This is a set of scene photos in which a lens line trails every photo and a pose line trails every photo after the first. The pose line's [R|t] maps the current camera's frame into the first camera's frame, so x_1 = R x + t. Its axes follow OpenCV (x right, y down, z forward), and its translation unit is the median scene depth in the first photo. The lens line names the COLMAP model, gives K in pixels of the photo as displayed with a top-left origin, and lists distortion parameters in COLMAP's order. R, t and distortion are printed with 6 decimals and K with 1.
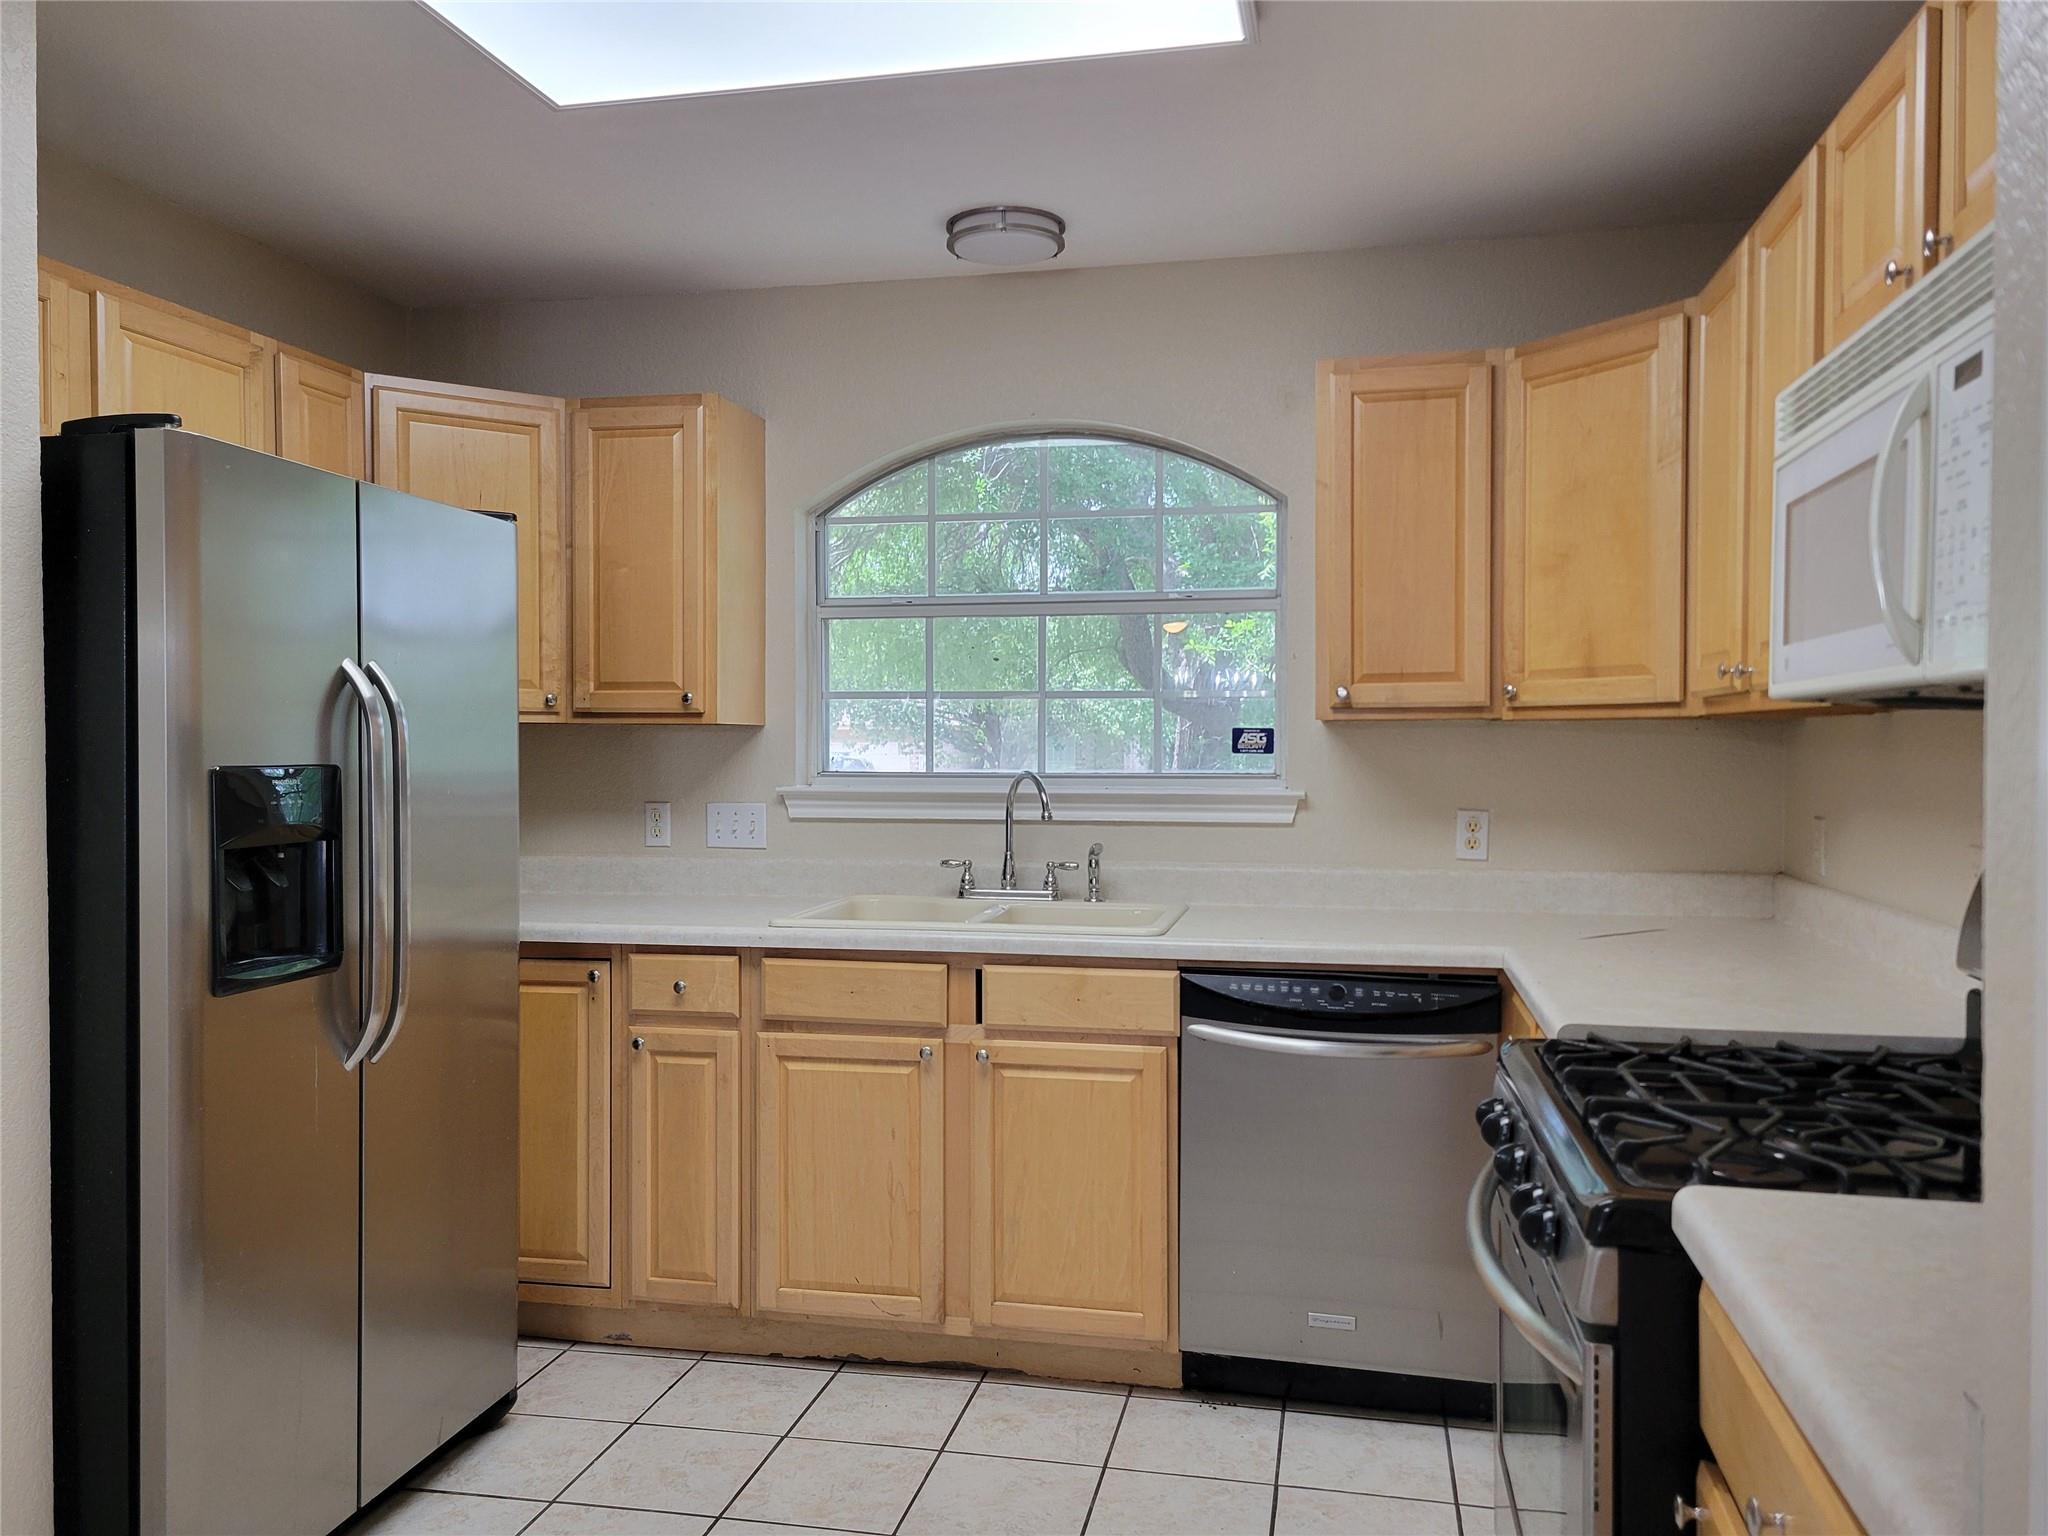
lens RADIAL K [[1519.2, 0, 1036.8], [0, 1519.2, 769.3], [0, 0, 1]] dist [0.059743, -0.030051]
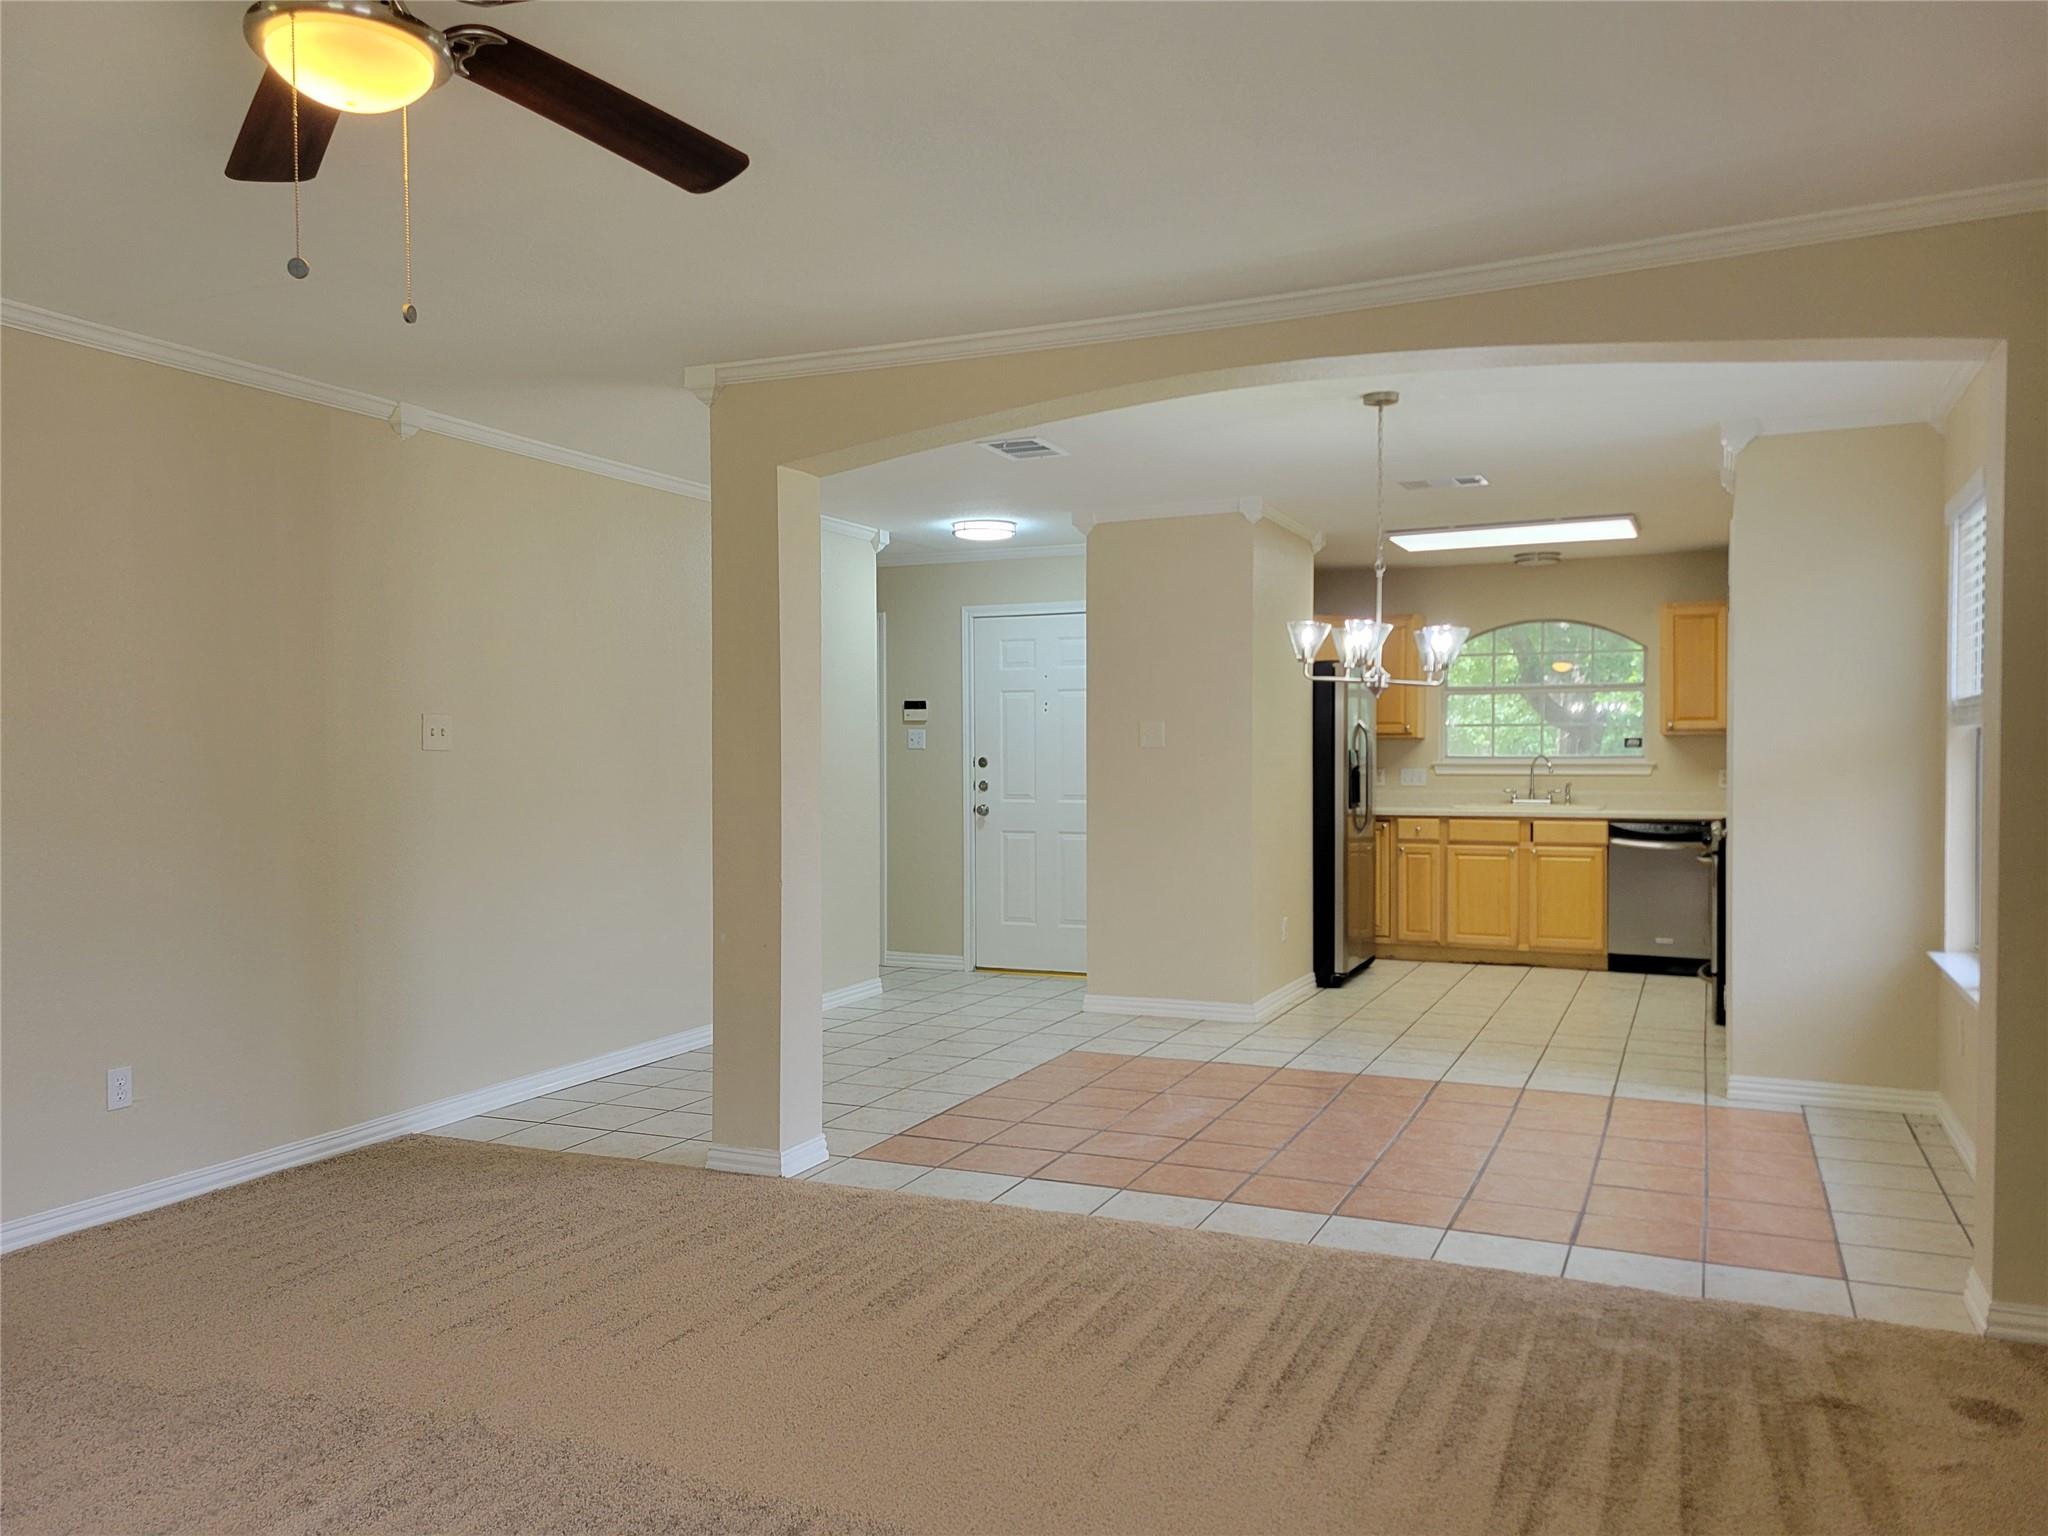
lens RADIAL K [[1519.2, 0, 1013.2], [0, 1519.2, 783.3], [0, 0, 1]] dist [0.059743, -0.030051]
pose [[0.975027, 0.001282, -0.222081, -0.342055], [-0.001205, 0.999999, 0.000480, 0.055904], [0.222081, -0.000201, 0.975028, -1.974232]]
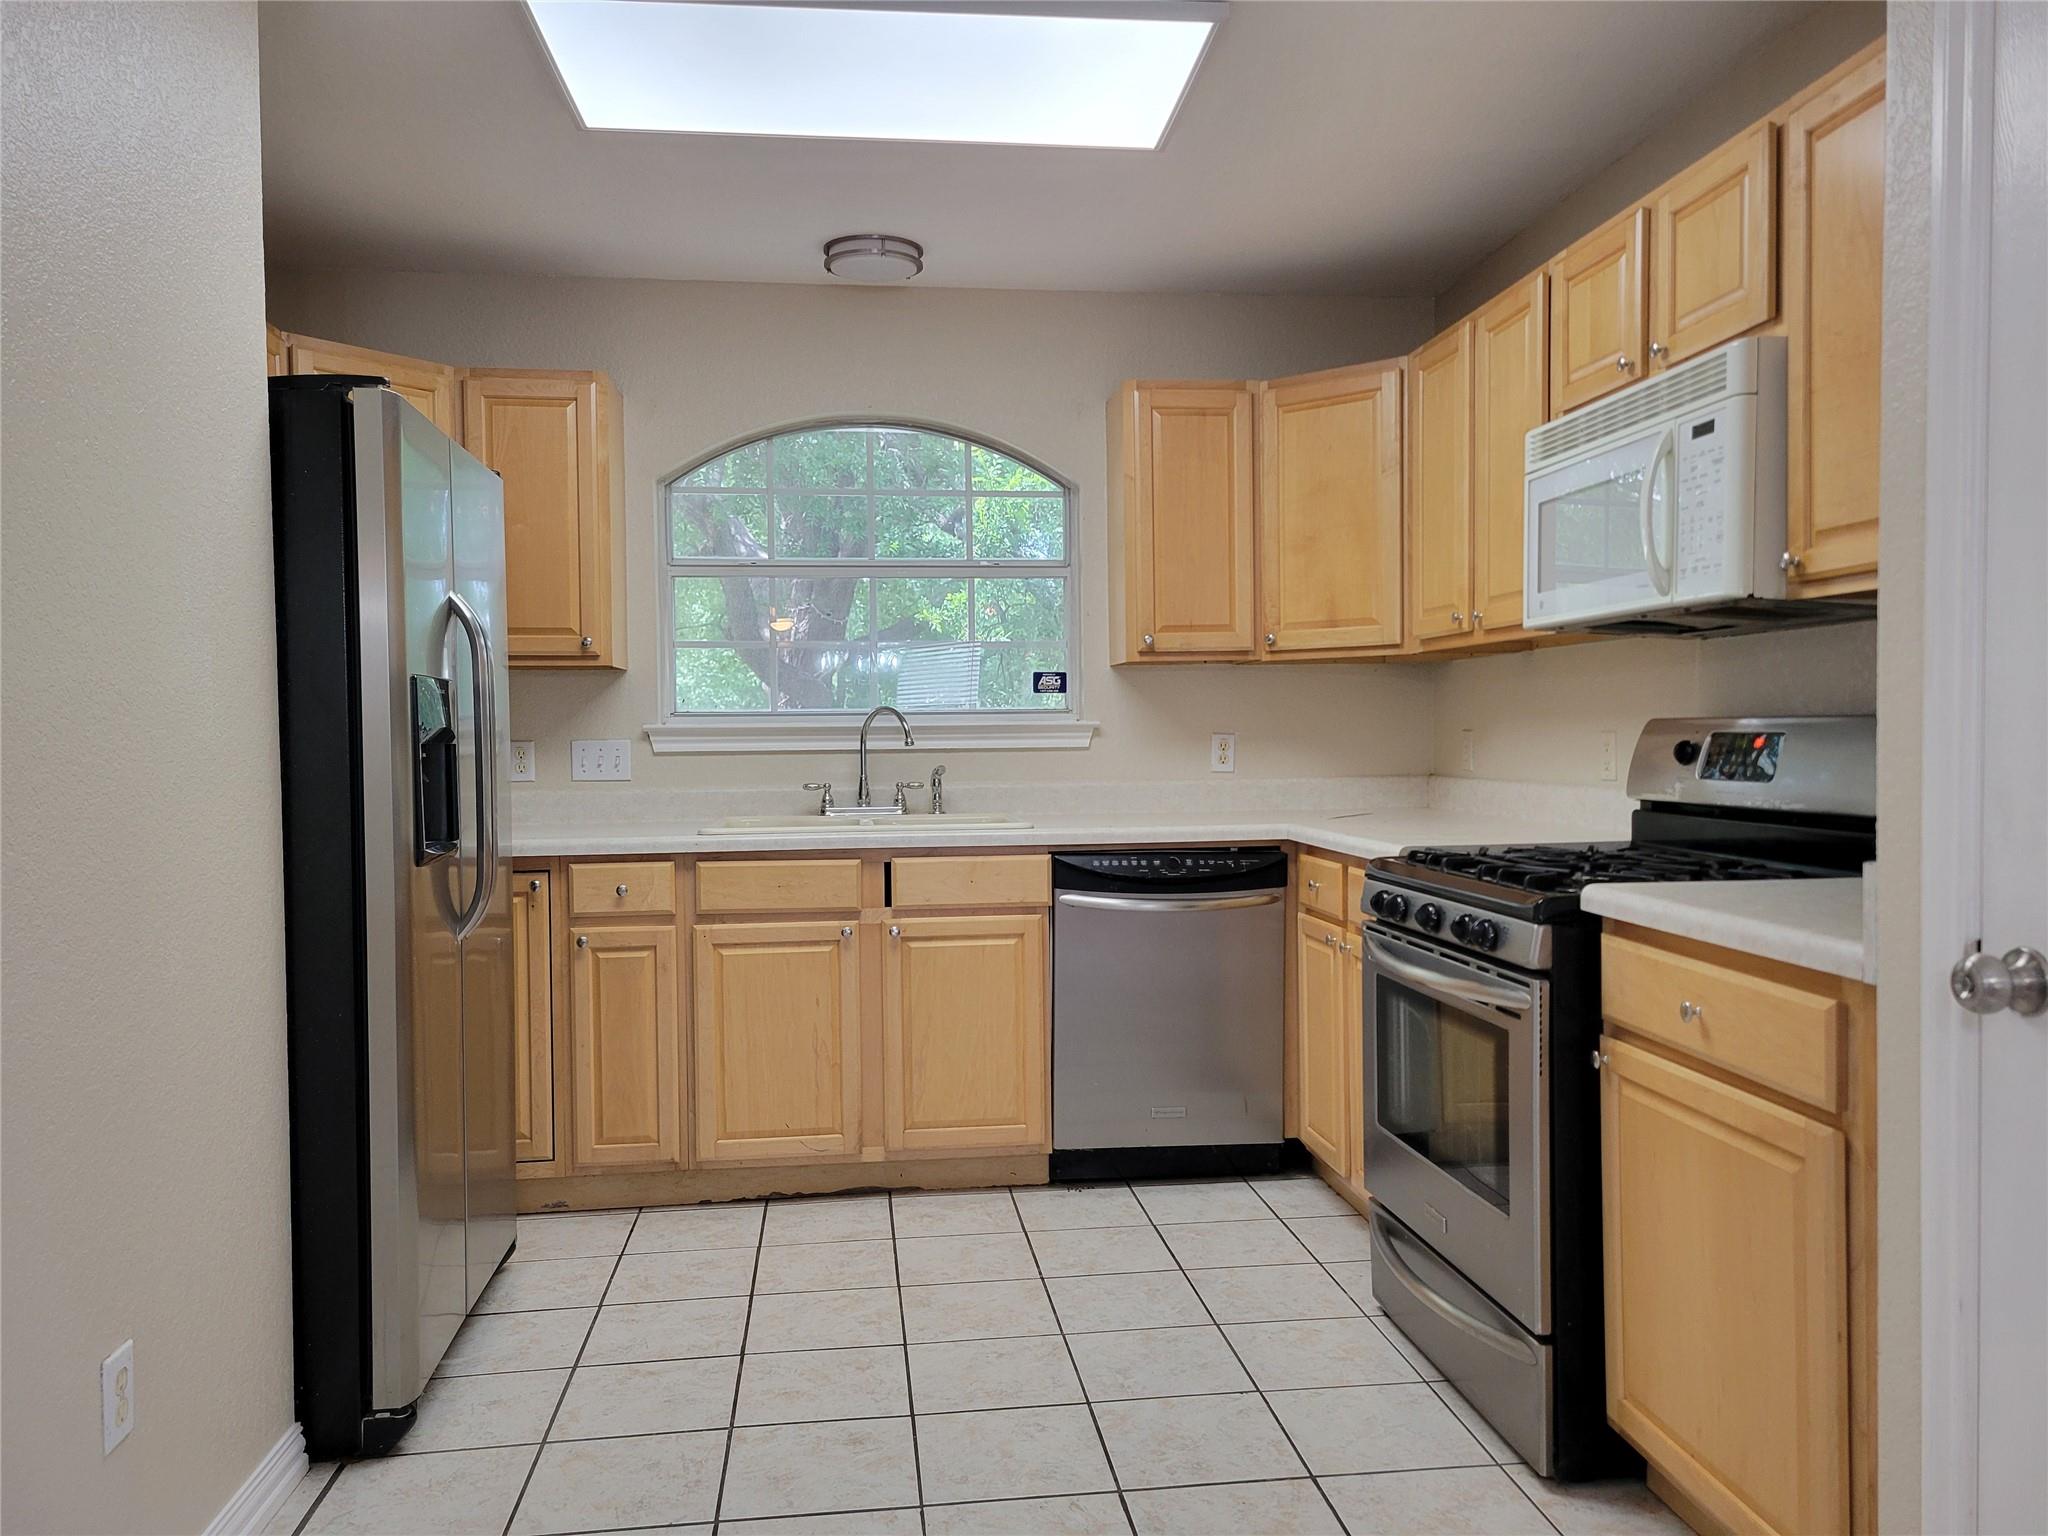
lens RADIAL K [[1519.2, 0, 1035.5], [0, 1519.2, 774.8], [0, 0, 1]] dist [0.059743, -0.030051]
pose [[0.946048, -0.019950, 0.323413, -0.312274], [0.016892, 0.999782, 0.012259, 0.047157], [-0.323587, -0.006135, 0.946179, -0.191485]]
